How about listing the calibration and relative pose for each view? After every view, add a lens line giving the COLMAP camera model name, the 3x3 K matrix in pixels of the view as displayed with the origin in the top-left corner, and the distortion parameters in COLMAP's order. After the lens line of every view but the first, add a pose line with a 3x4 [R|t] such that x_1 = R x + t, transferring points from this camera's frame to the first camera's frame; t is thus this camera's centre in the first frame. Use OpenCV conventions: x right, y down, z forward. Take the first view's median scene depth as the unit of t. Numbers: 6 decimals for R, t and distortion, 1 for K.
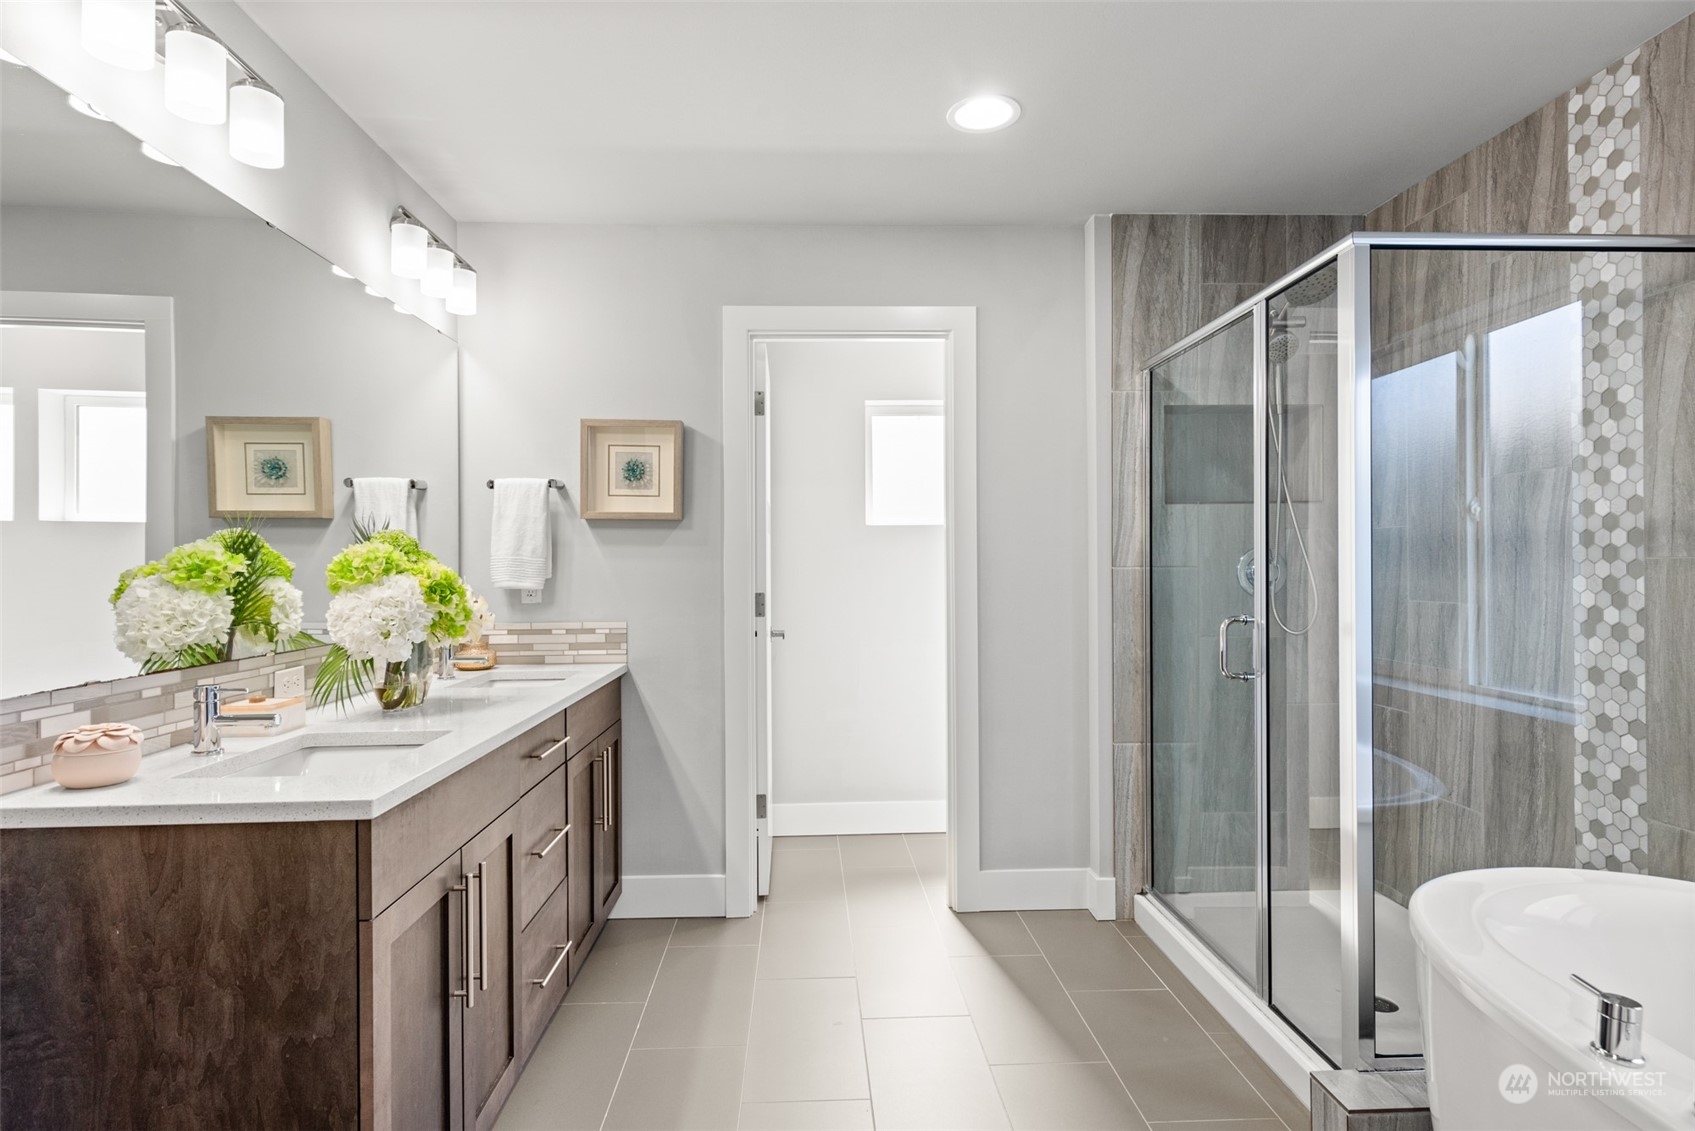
lens RADIAL K [[931.4, 0, 854.6], [0, 931.4, 566.5], [0, 0, 1]] dist [-0.008494, -0.000696]
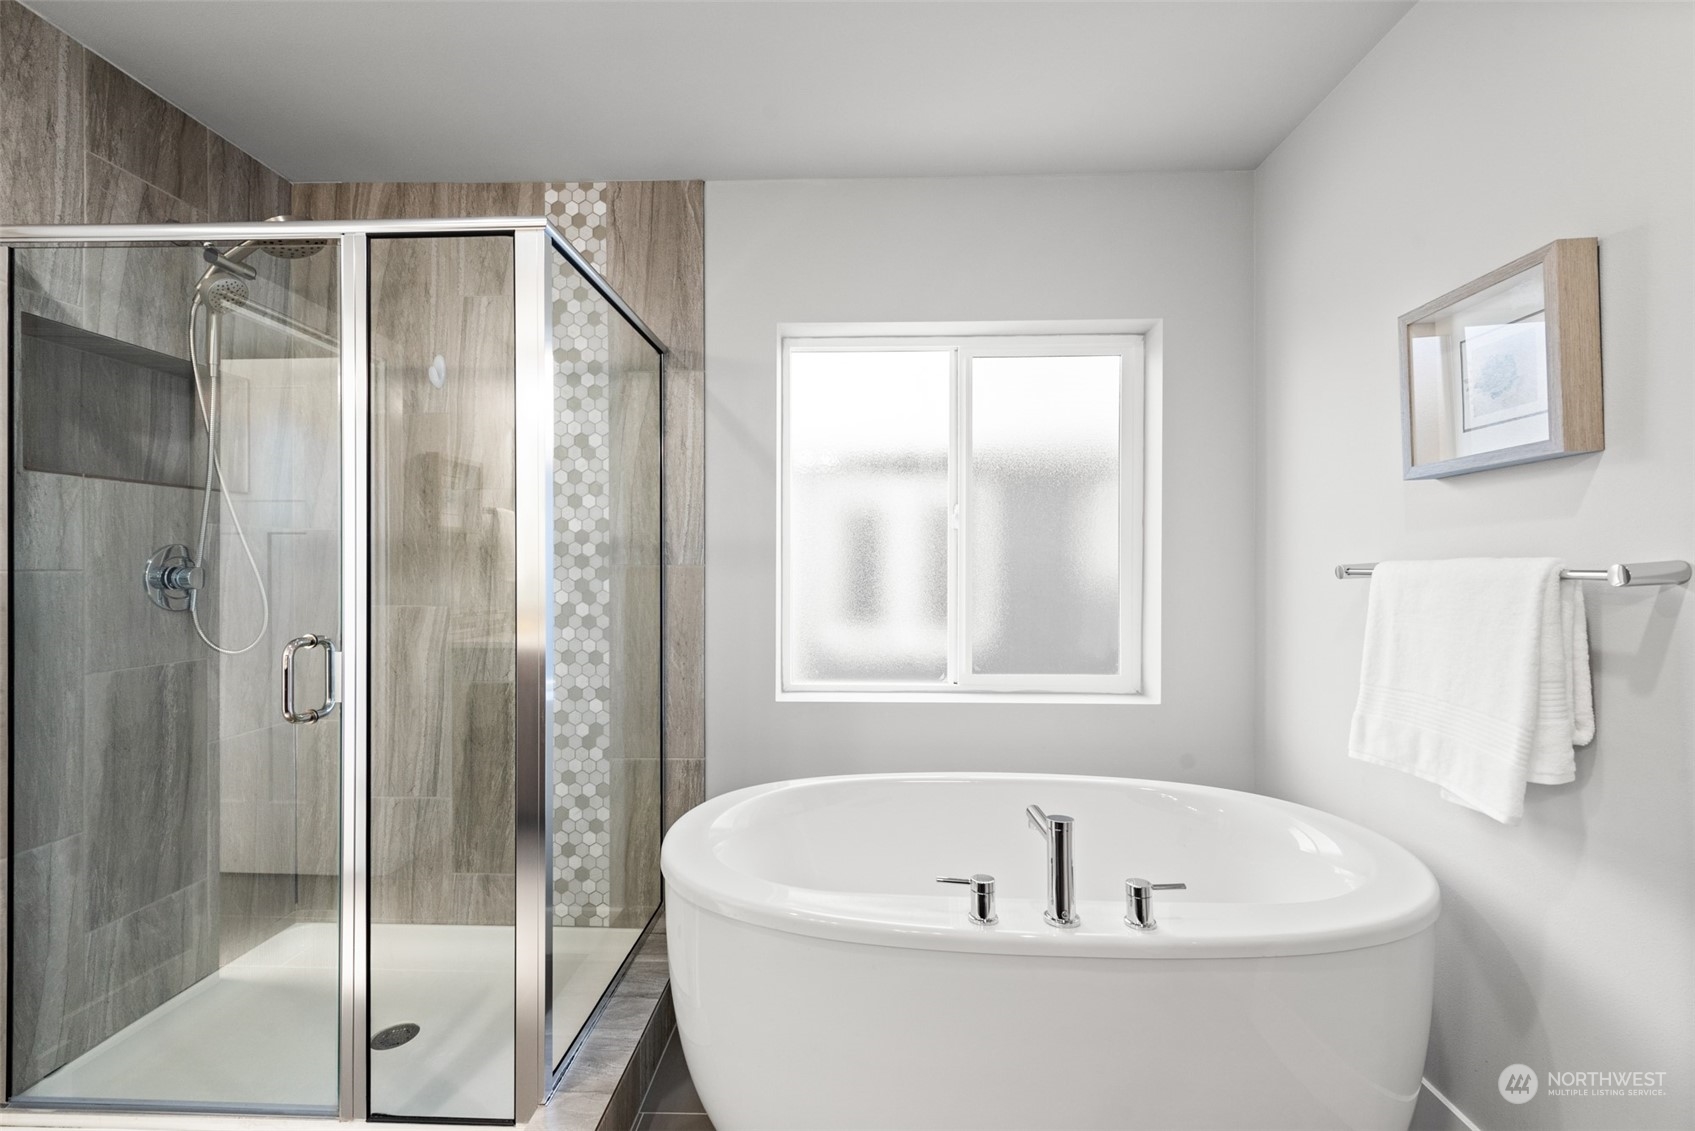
lens RADIAL K [[693.1, 0, 854.5], [0, 693.1, 574.1], [0, 0, 1]] dist [0.005686, -0.001828]
pose [[0.074166, -0.003182, 0.997241, -0.121400], [-0.003722, 0.999987, 0.003468, -0.001413], [-0.997239, -0.003969, 0.074153, 0.548362]]
